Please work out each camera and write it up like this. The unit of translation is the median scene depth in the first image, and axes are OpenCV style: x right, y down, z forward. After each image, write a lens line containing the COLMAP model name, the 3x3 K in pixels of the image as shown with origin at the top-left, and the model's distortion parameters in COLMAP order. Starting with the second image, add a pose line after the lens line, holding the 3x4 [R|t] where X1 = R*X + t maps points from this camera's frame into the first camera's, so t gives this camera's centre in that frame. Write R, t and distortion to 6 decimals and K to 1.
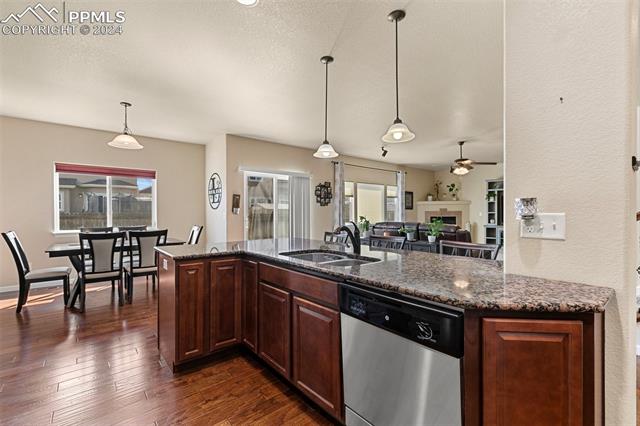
lens RADIAL K [[283.0, 0, 318.9], [0, 283.0, 215.1], [0, 0, 1]] dist [0.003598, 0.000576]
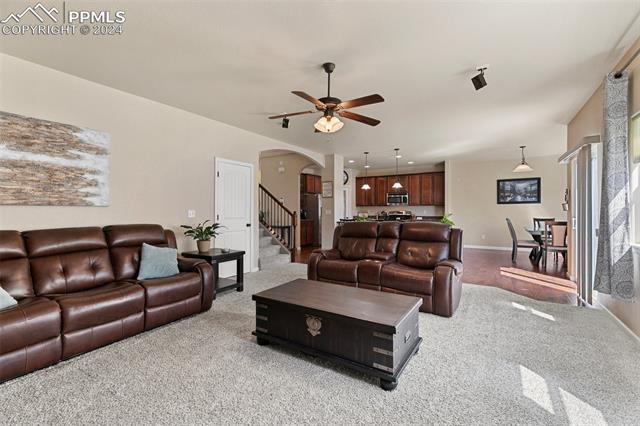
lens RADIAL K [[285.7, 0, 318.6], [0, 285.7, 209.7], [0, 0, 1]] dist [0.002649, 0.000033]
pose [[-0.952460, 0.005749, -0.304609, 0.748492], [0.003861, 0.999969, 0.006799, -0.014831], [0.304639, 0.005300, -0.952453, 1.630323]]
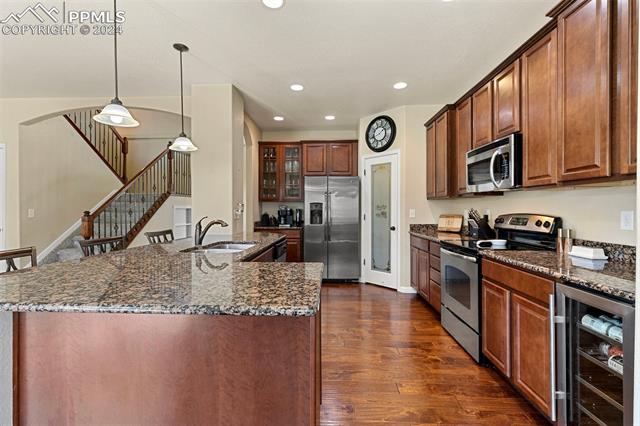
lens RADIAL K [[285.7, 0, 318.6], [0, 285.7, 209.7], [0, 0, 1]] dist [0.002649, 0.000033]
pose [[-0.733695, 0.002407, 0.679475, -0.388479], [0.007417, 0.999963, 0.004466, -0.002836], [-0.679439, 0.008317, -0.733685, 0.590836]]
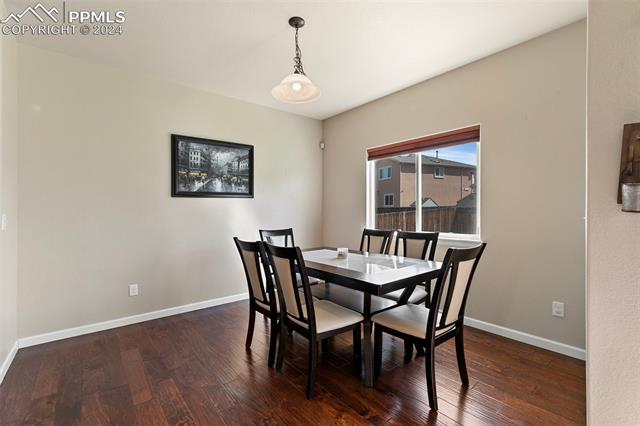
lens RADIAL K [[288.9, 0, 317.1], [0, 288.9, 208.8], [0, 0, 1]] dist [-0.000195, -0.000084]
pose [[-0.021331, -0.004032, -0.999764, -0.062707], [-0.002197, 0.999990, -0.003986, -0.004437], [0.999770, 0.002112, -0.021339, 0.751300]]
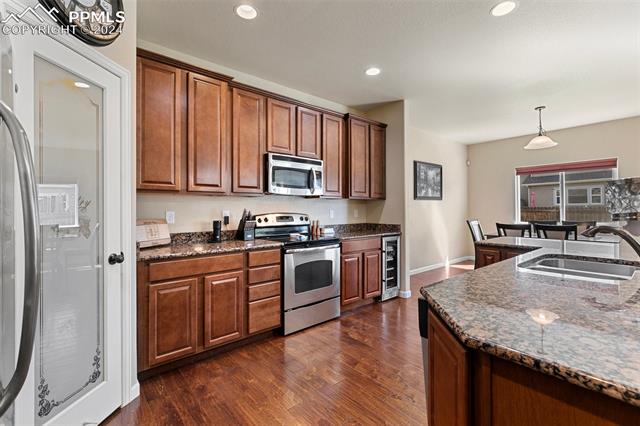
lens RADIAL K [[285.7, 0, 318.6], [0, 285.7, 209.7], [0, 0, 1]] dist [0.002649, 0.000033]
pose [[0.001696, 0.003930, -0.999991, 0.294835], [-0.001288, 0.999991, 0.003928, -0.001738], [0.999998, 0.001281, 0.001701, 0.104673]]
